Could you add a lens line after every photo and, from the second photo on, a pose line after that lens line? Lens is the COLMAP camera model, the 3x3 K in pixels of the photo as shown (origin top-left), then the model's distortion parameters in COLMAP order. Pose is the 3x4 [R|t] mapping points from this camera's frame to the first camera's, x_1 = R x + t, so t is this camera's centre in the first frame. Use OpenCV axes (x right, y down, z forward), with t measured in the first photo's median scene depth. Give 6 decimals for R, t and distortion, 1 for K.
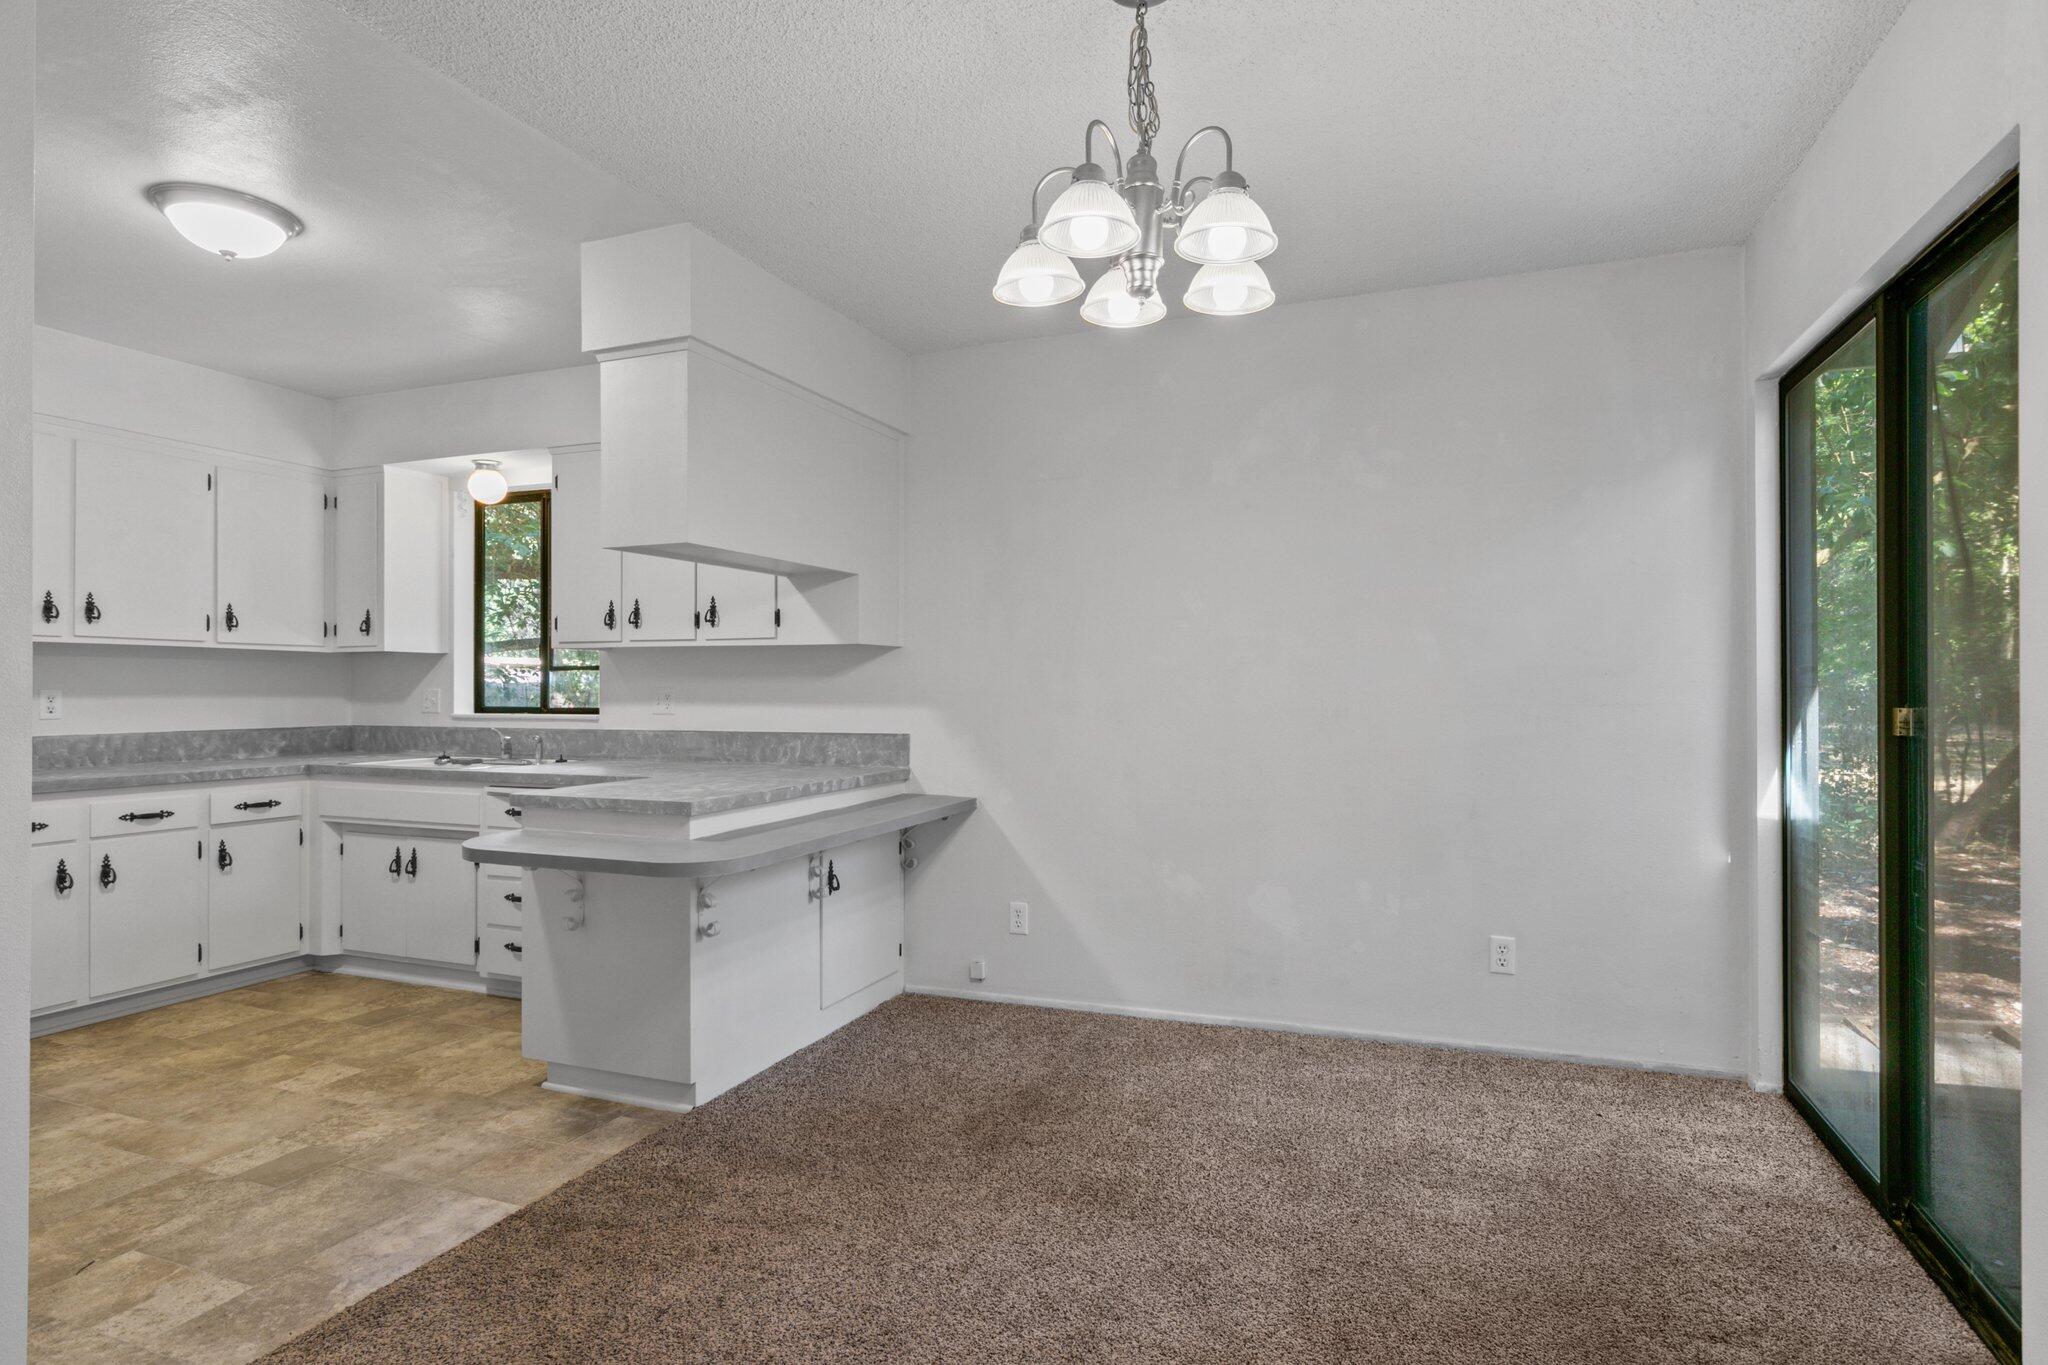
lens RADIAL K [[1069.0, 0, 1045.1], [0, 1069.0, 684.9], [0, 0, 1]] dist [-0.004753, 0.003663]
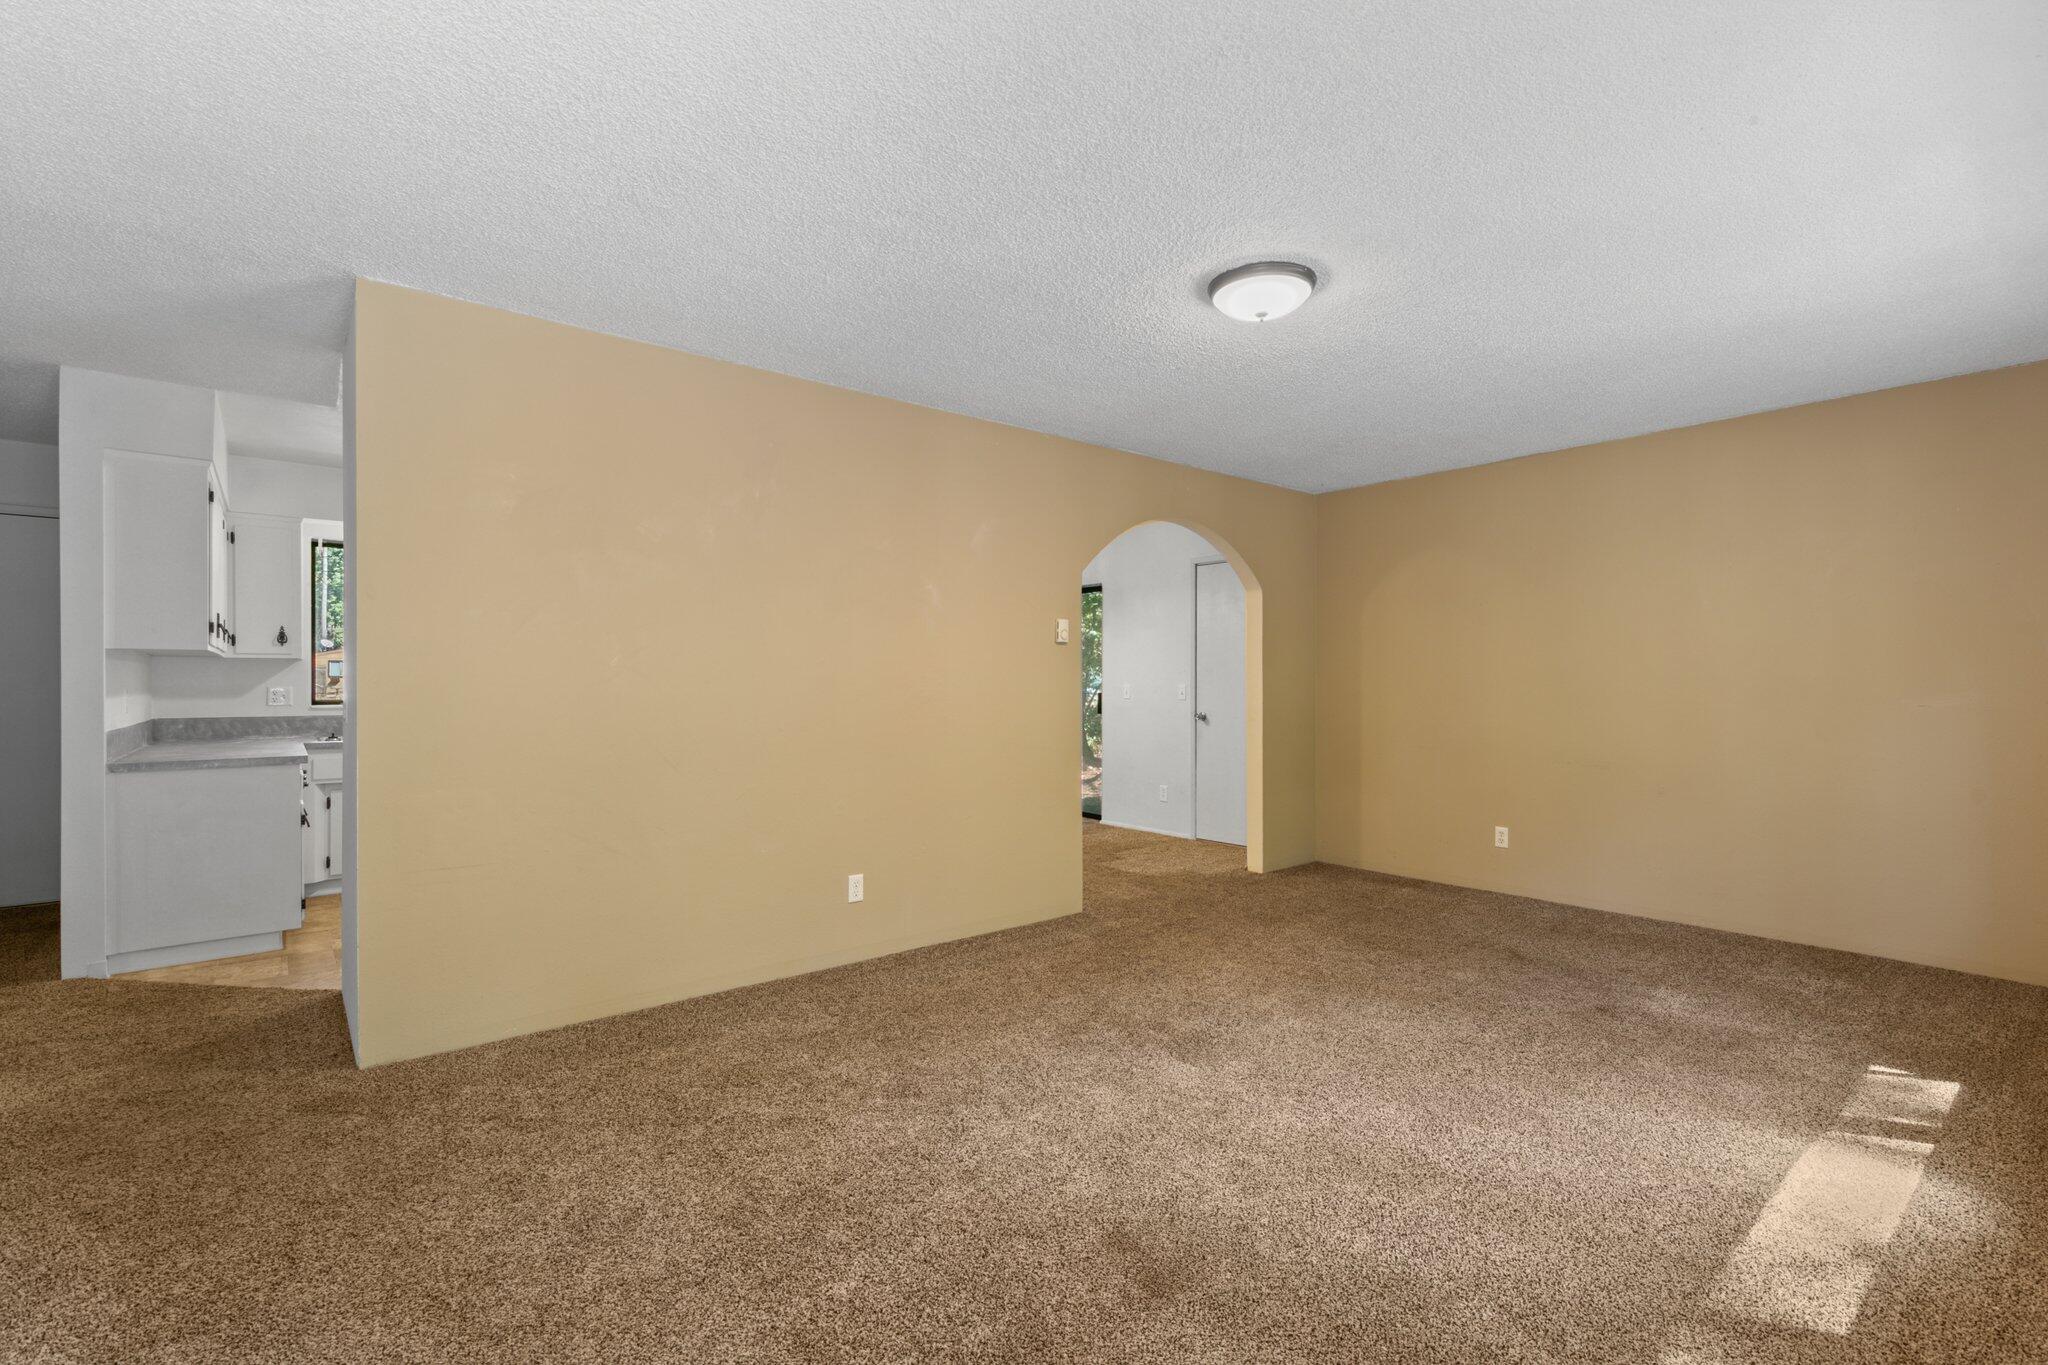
lens RADIAL K [[911.0, 0, 1031.7], [0, 911.0, 680.1], [0, 0, 1]] dist [0.003415, -0.000631]
pose [[0.486207, -0.001769, 0.873842, -1.576159], [-0.003872, 0.999984, 0.004179, -0.017874], [-0.873835, -0.005416, 0.486192, -0.453371]]
